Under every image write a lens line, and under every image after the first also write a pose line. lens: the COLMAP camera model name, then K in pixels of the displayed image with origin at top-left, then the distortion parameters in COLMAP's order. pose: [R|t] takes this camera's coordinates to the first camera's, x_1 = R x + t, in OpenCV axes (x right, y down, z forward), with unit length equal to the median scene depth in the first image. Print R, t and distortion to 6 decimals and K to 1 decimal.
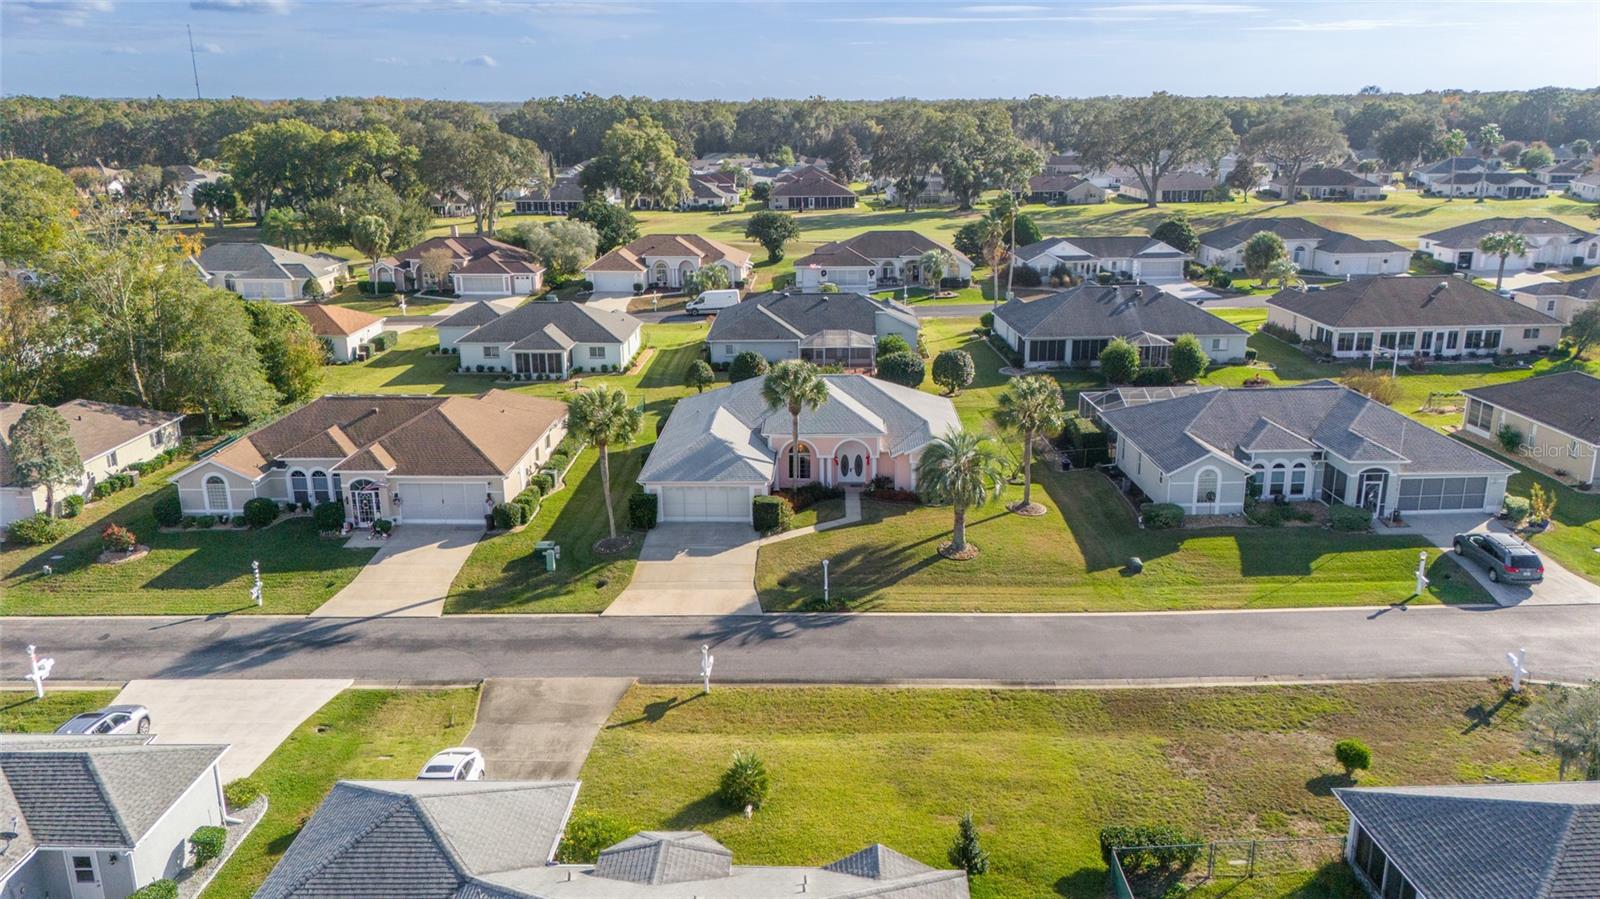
lens RADIAL K [[1194.4, 0, 800.0], [0, 1194.4, 449.5], [0, 0, 1]] dist [0.047442, -0.005861]
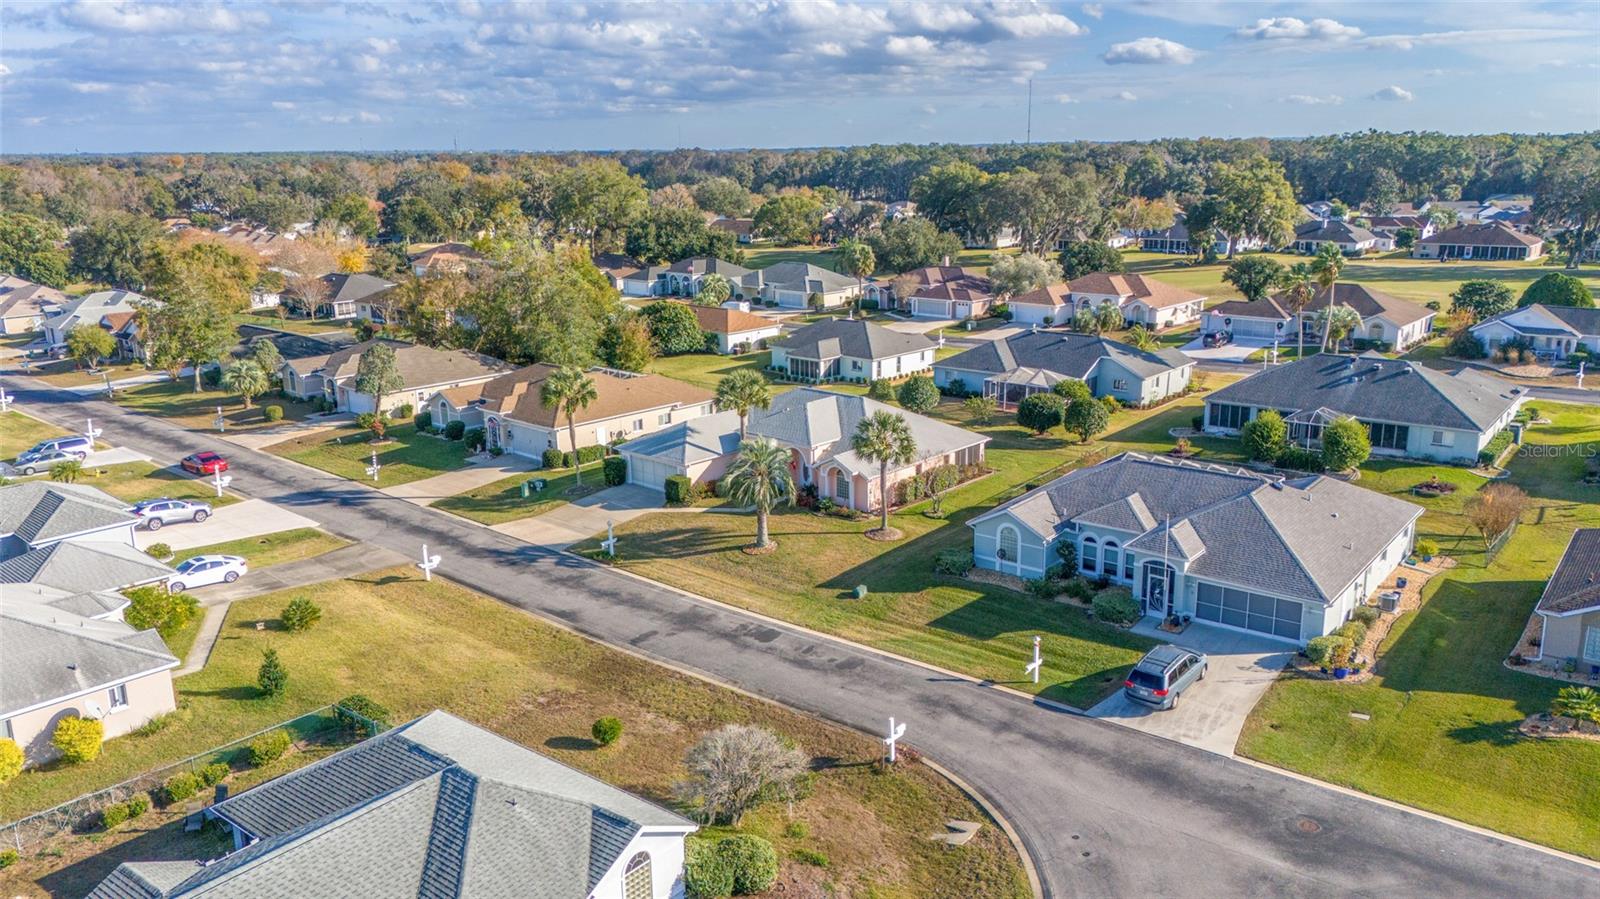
lens RADIAL K [[1175.3, 0, 797.7], [0, 1175.3, 456.8], [0, 0, 1]] dist [0.030833, -0.008779]
pose [[0.756582, 0.159988, -0.634025, 0.783139], [-0.172128, 0.984138, 0.042935, -0.049888], [0.630838, 0.076650, 0.772120, 0.145107]]
